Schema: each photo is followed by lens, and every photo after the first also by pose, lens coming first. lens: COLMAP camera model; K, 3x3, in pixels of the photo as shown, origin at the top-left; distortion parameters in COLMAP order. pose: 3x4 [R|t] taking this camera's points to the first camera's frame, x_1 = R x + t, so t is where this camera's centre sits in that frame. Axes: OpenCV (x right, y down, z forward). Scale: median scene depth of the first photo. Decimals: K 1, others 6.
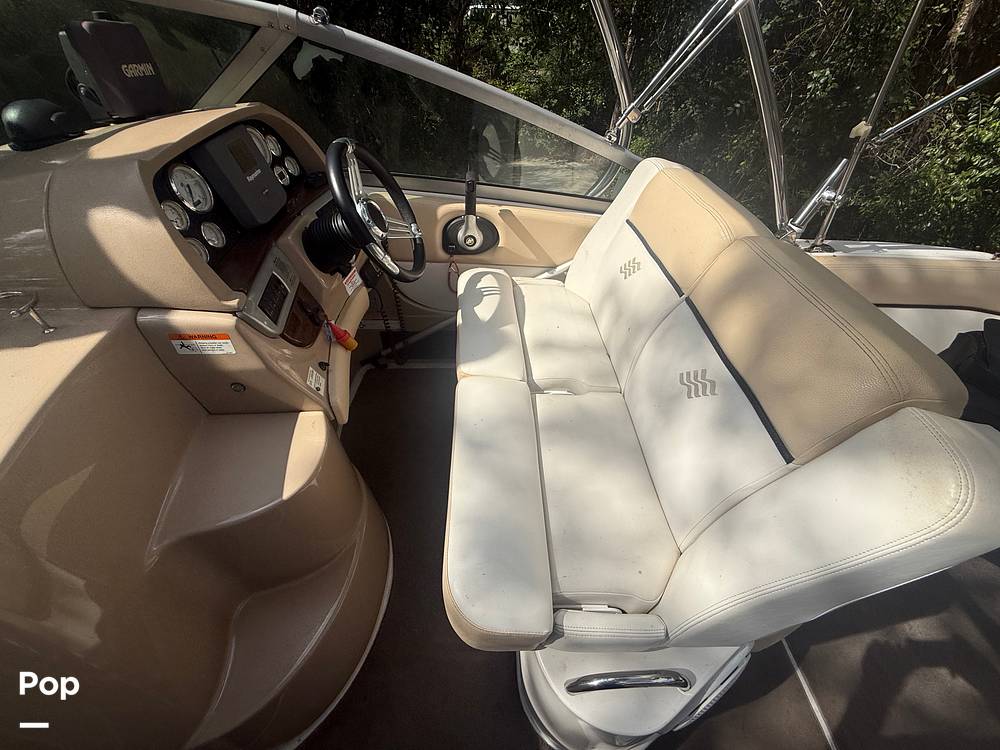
lens RADIAL K [[399.0, 0, 497.9], [0, 399.0, 373.4], [0, 0, 1]] dist [0.000429, 0.000412]
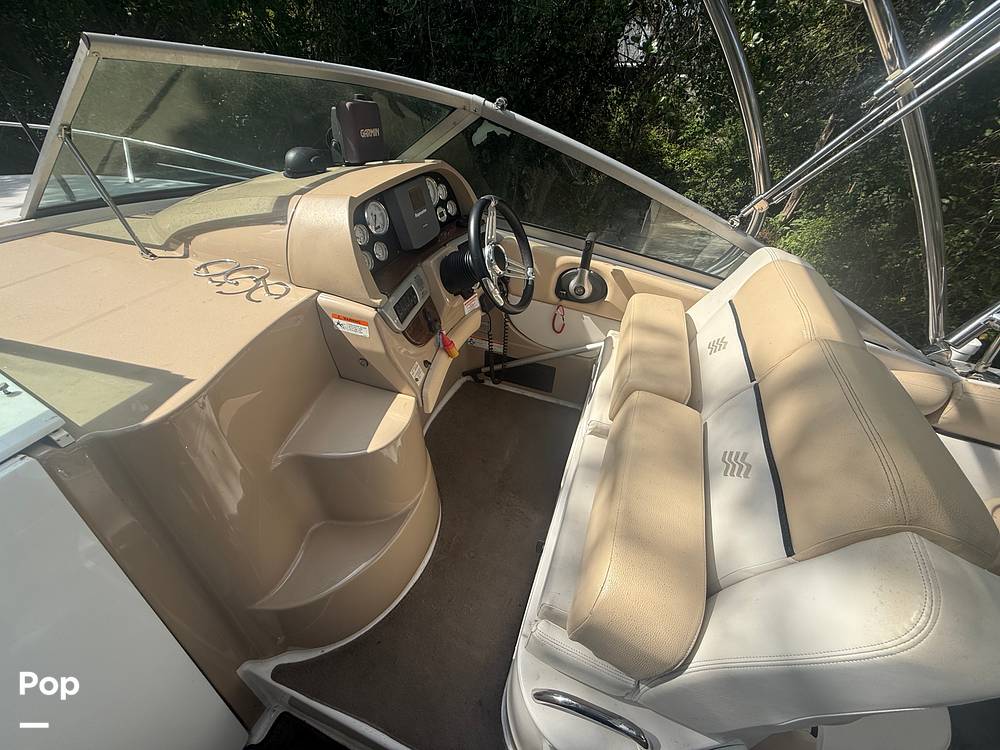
lens RADIAL K [[399.0, 0, 500.9], [0, 399.0, 376.6], [0, 0, 1]] dist [0.000429, 0.000412]
pose [[0.930297, 0.248082, -0.270190, 0.122764], [-0.270977, 0.961266, -0.050396, 0.019530], [0.247222, 0.120099, 0.961487, -0.135482]]
